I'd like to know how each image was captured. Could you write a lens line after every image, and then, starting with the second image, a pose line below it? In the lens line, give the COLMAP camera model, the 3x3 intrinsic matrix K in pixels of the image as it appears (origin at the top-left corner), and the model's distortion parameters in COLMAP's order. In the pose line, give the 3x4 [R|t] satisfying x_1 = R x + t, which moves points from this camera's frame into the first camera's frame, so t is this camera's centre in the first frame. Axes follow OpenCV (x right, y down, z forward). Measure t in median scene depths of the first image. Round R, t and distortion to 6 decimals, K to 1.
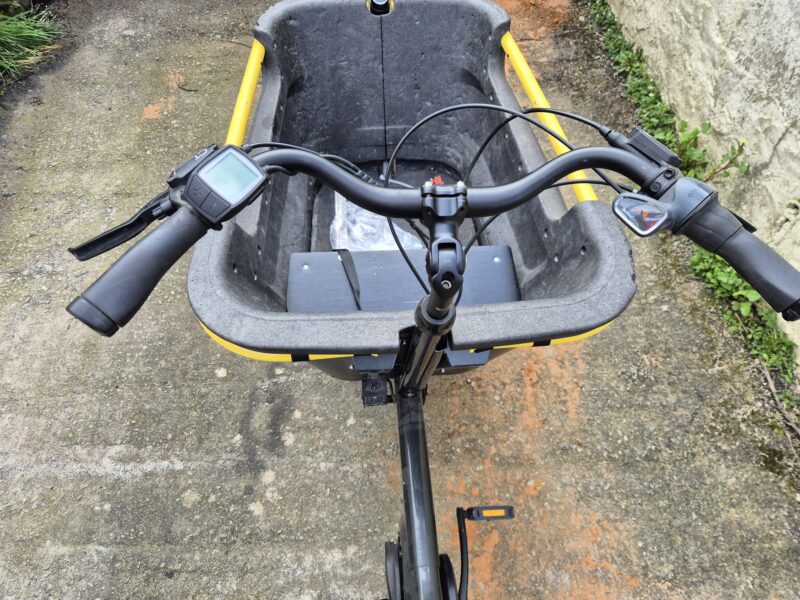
lens RADIAL K [[533.0, 0, 399.6], [0, 533.0, 300.2], [0, 0, 1]] dist [0.001361, -0.003362]
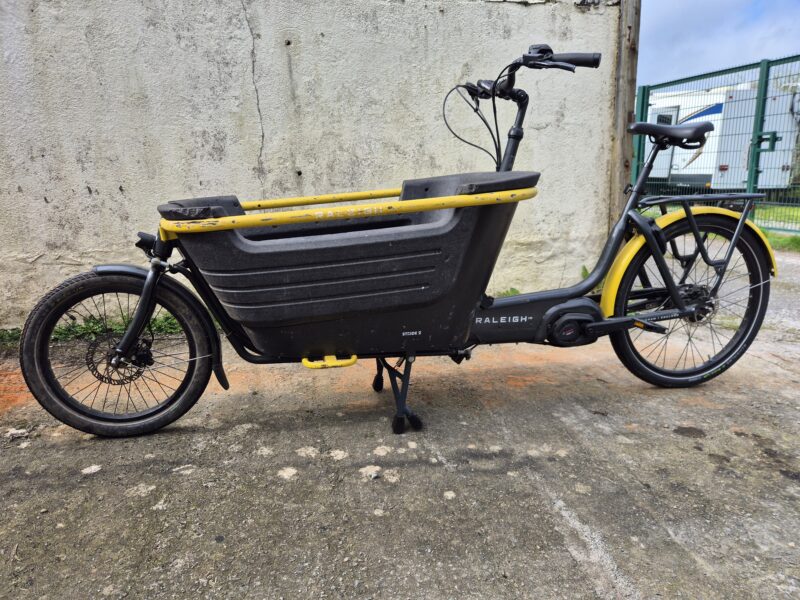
lens RADIAL K [[533.0, 0, 399.6], [0, 533.0, 300.3], [0, 0, 1]] dist [0.001361, -0.003362]
pose [[-0.142201, -0.256503, 0.956026, -1.149686], [0.844819, 0.471854, 0.252259, -0.324927], [-0.515810, 0.843540, 0.149601, 0.685980]]
